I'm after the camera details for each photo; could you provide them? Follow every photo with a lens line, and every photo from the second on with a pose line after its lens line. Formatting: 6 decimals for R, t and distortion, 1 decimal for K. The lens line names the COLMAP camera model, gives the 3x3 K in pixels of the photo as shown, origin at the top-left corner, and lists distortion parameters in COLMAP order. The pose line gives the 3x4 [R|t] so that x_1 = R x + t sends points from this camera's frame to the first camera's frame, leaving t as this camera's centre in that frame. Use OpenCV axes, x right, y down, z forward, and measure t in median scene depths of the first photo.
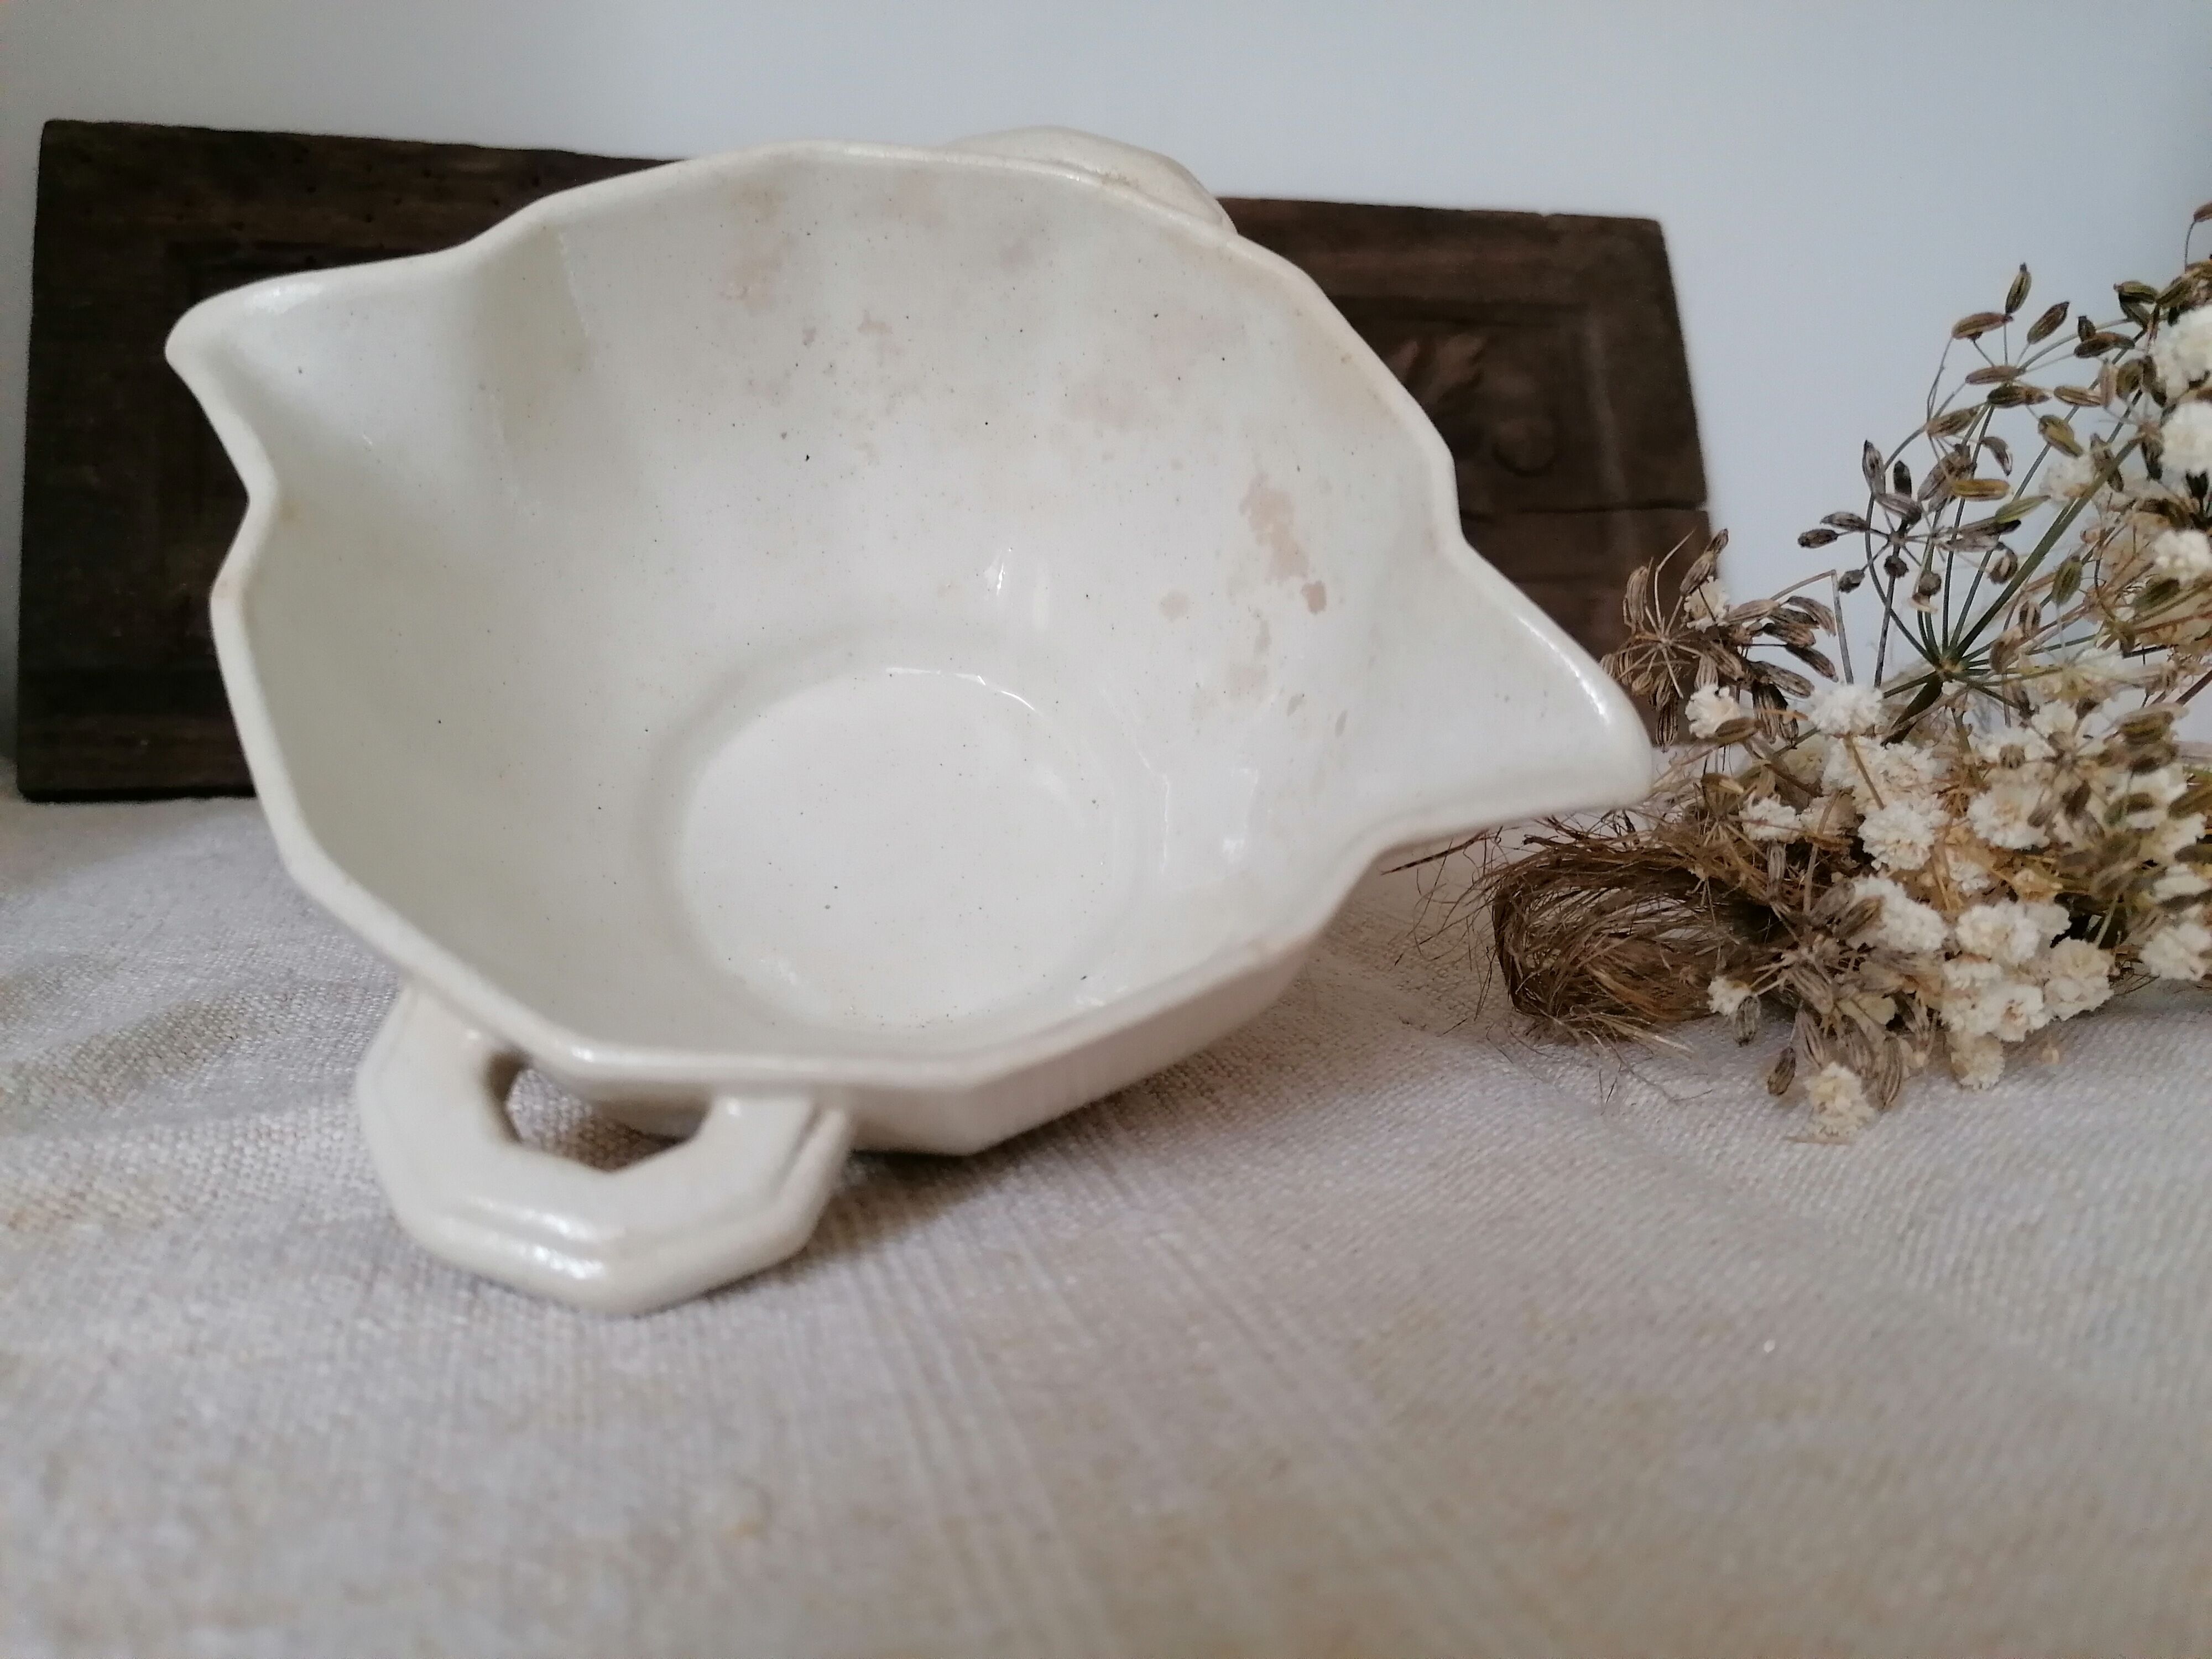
lens RADIAL K [[1716.4, 0, 1079.9], [0, 1716.4, 812.5], [0, 0, 1]] dist [0.023953, -0.070039]
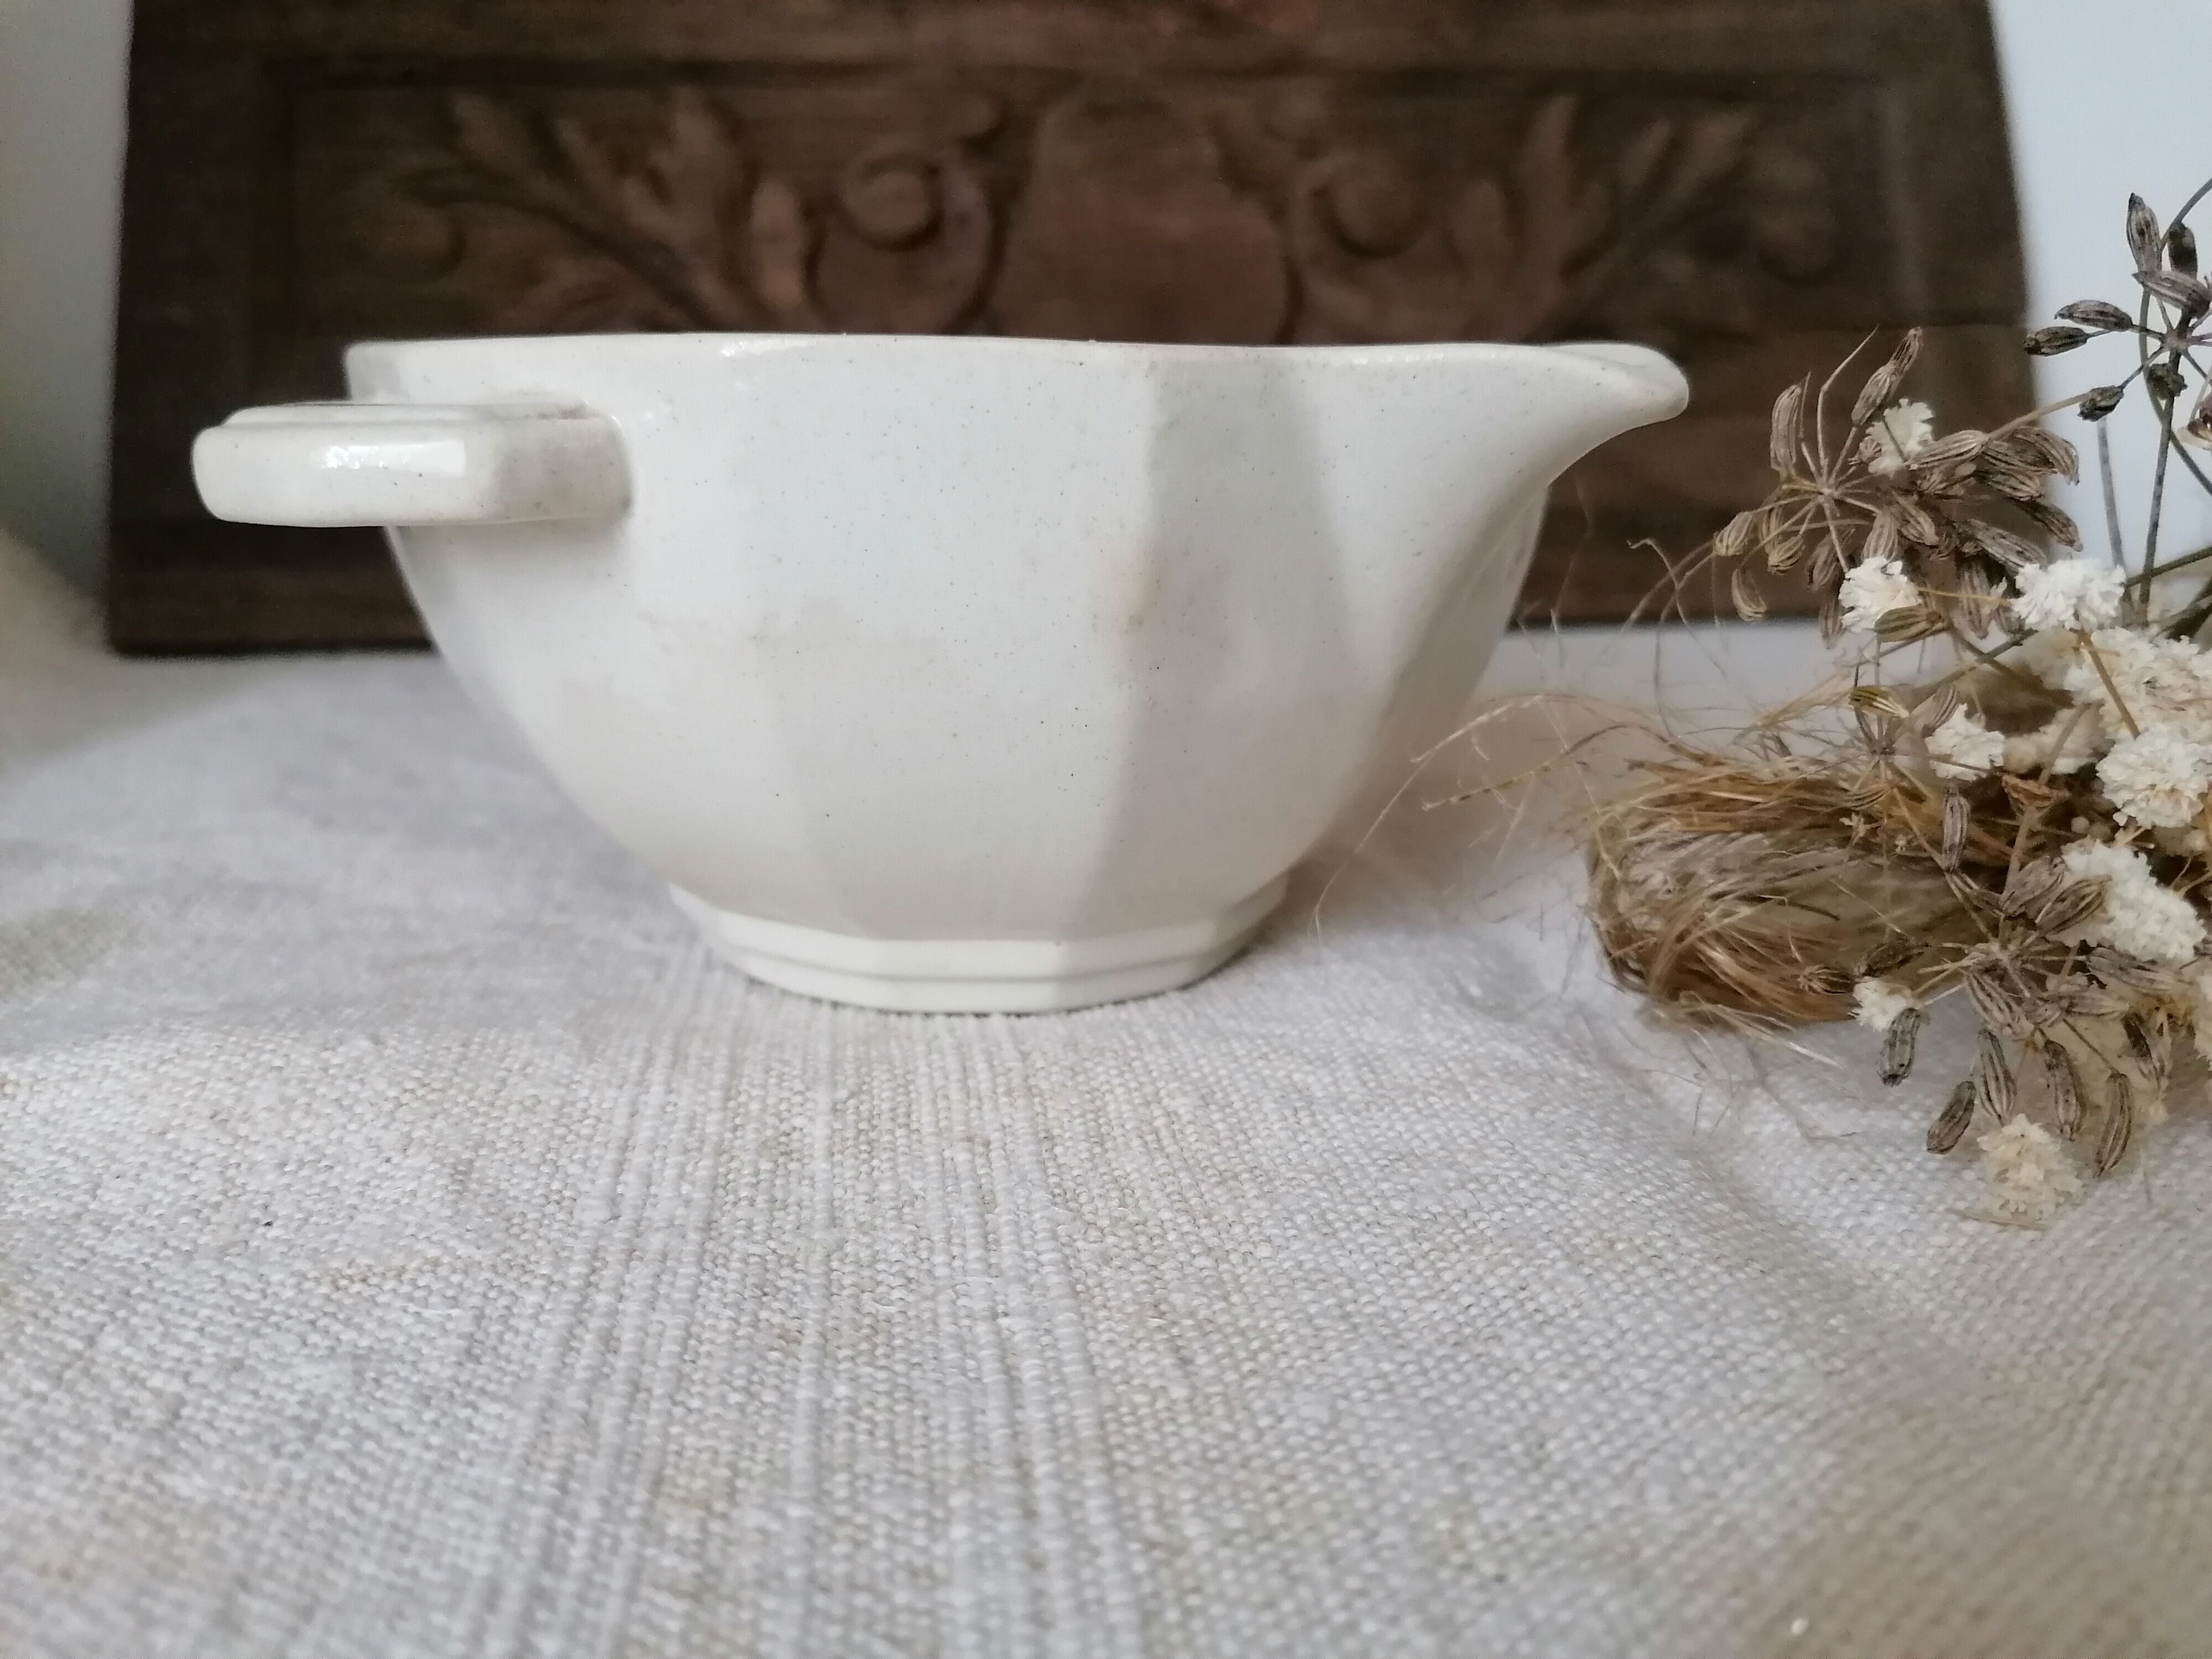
lens RADIAL K [[1796.5, 0, 1087.5], [0, 1796.5, 791.7], [0, 0, 1]] dist [-0.008013, -0.044010]
pose [[0.988466, 0.025861, -0.149218, 0.166573], [-0.015036, 0.997202, 0.073227, -0.028087], [0.150694, -0.070139, 0.986089, 0.242183]]
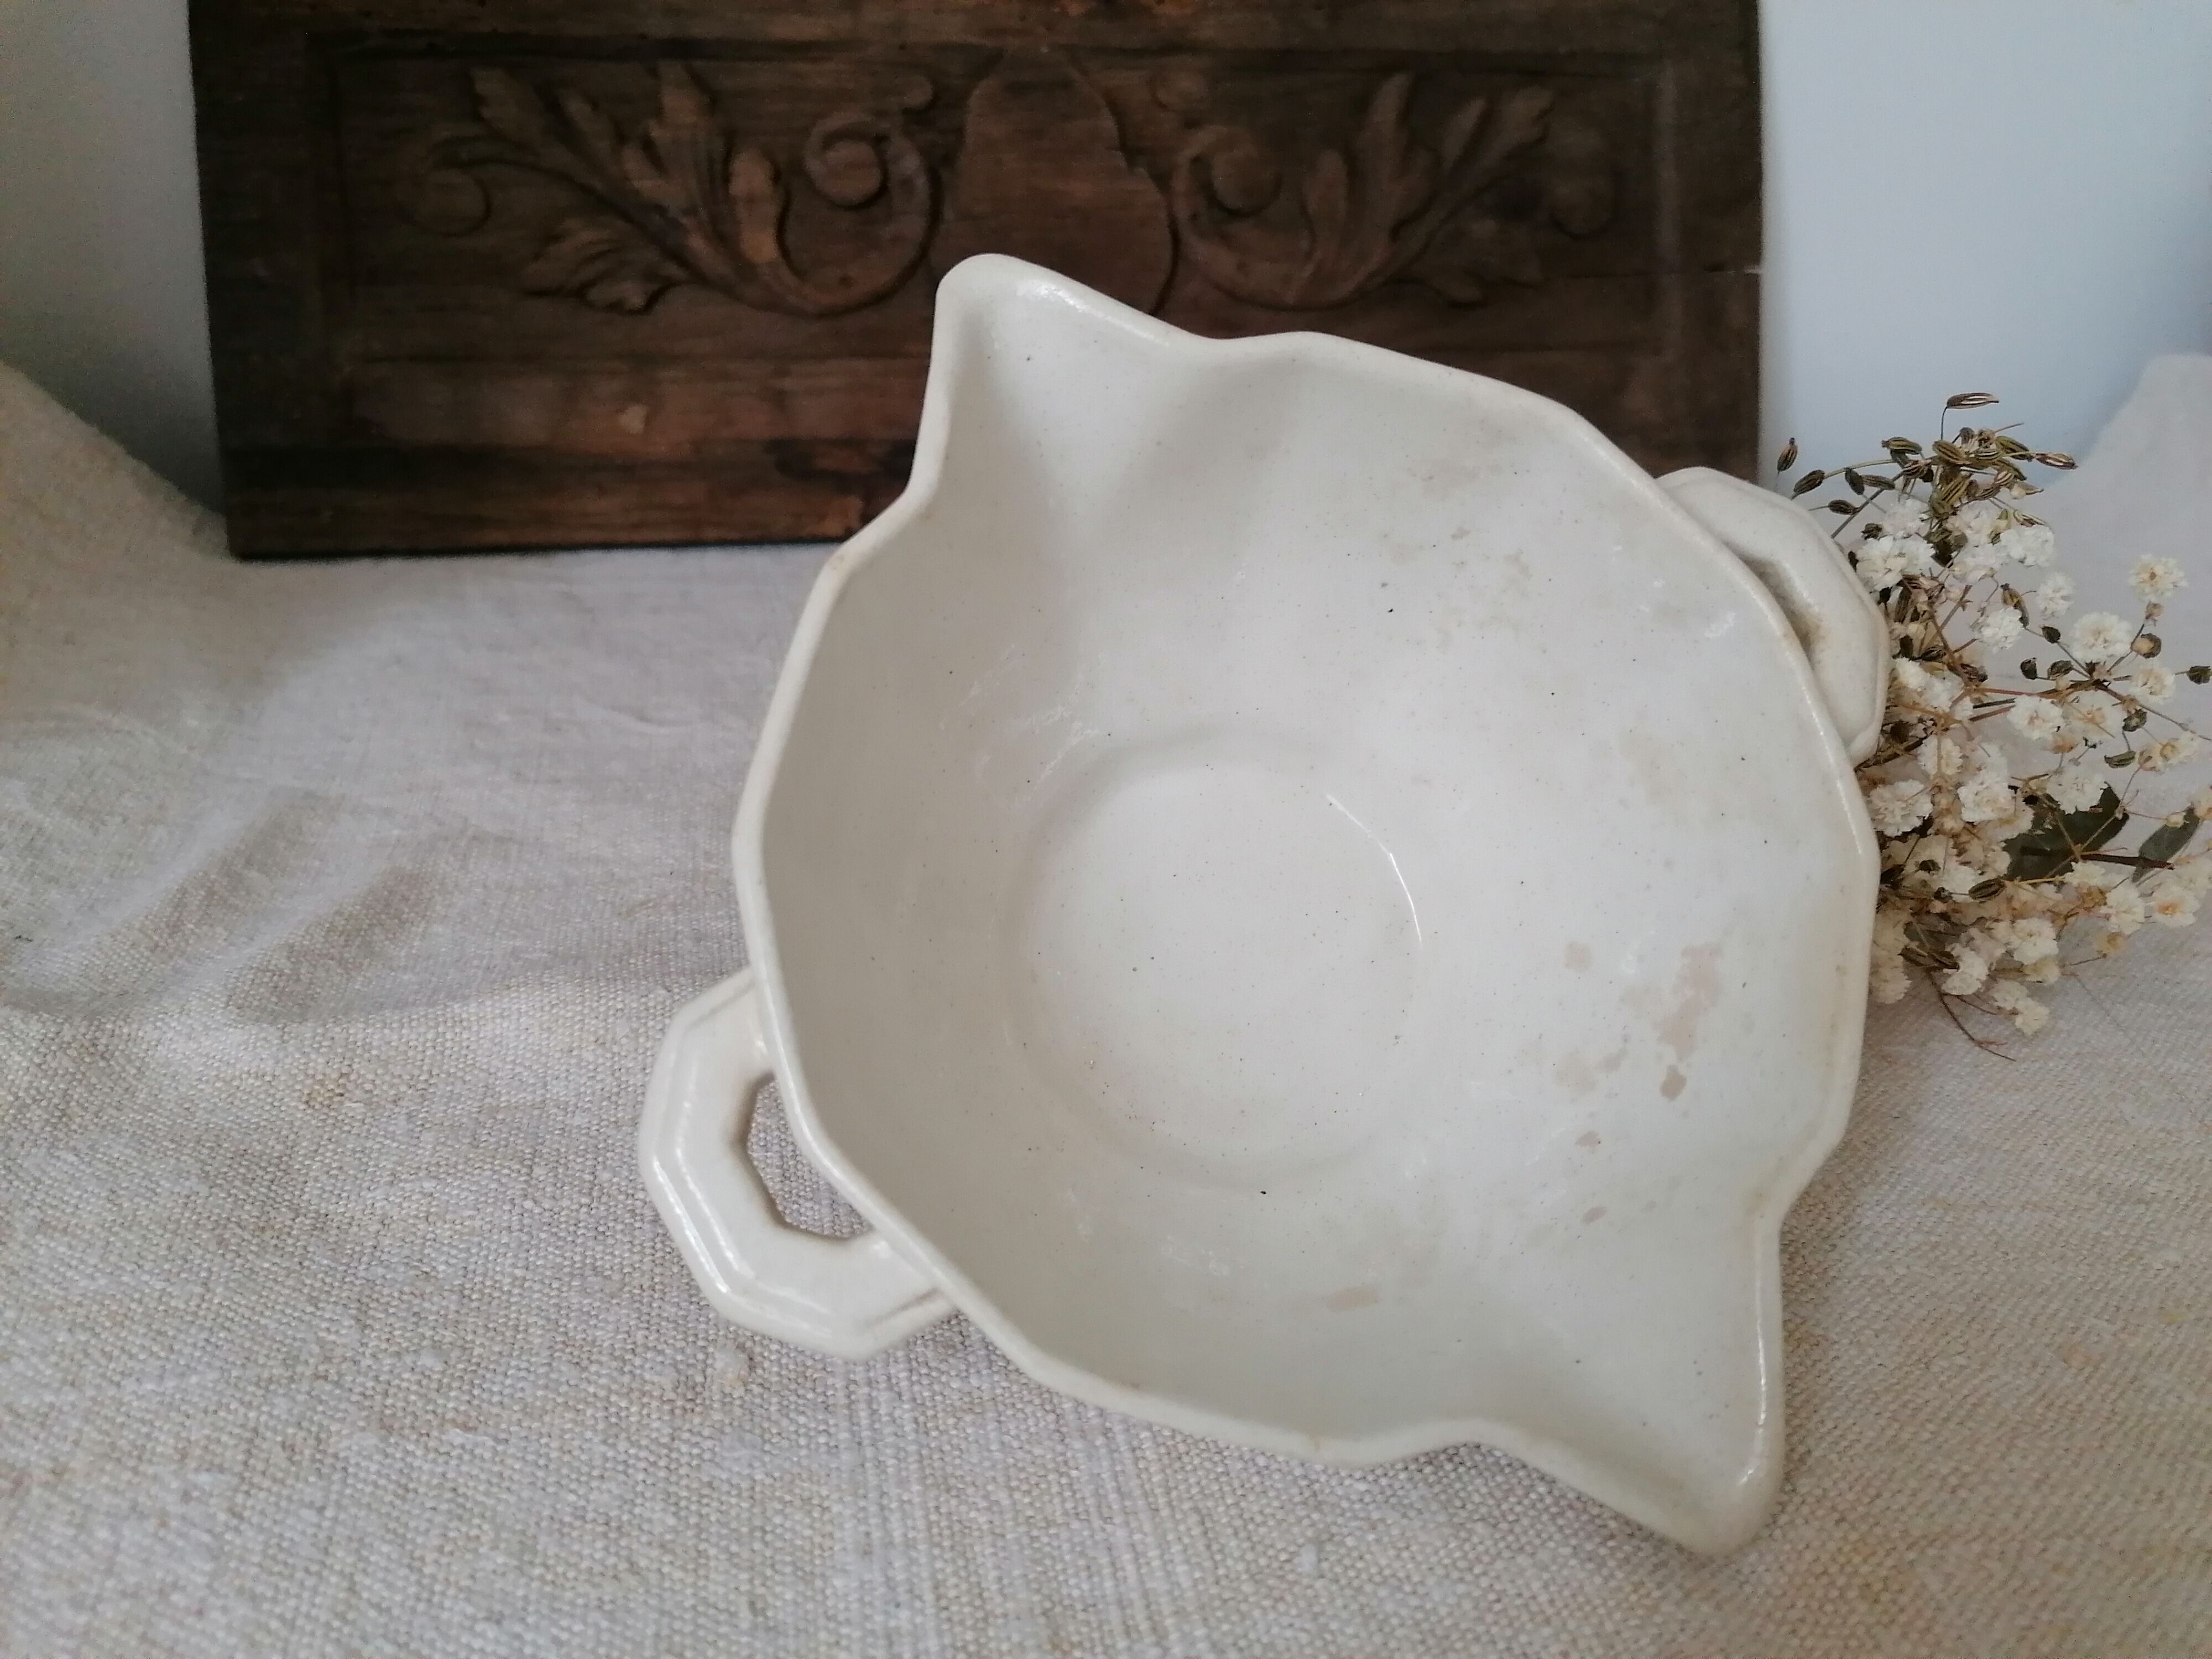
lens RADIAL K [[1716.4, 0, 1055.9], [0, 1716.4, 810.6], [0, 0, 1]] dist [0.023953, -0.070039]
pose [[0.994725, 0.044857, -0.092254, 0.171777], [-0.019009, 0.964355, 0.263928, -0.396653], [0.100804, -0.260782, 0.960120, -0.334731]]
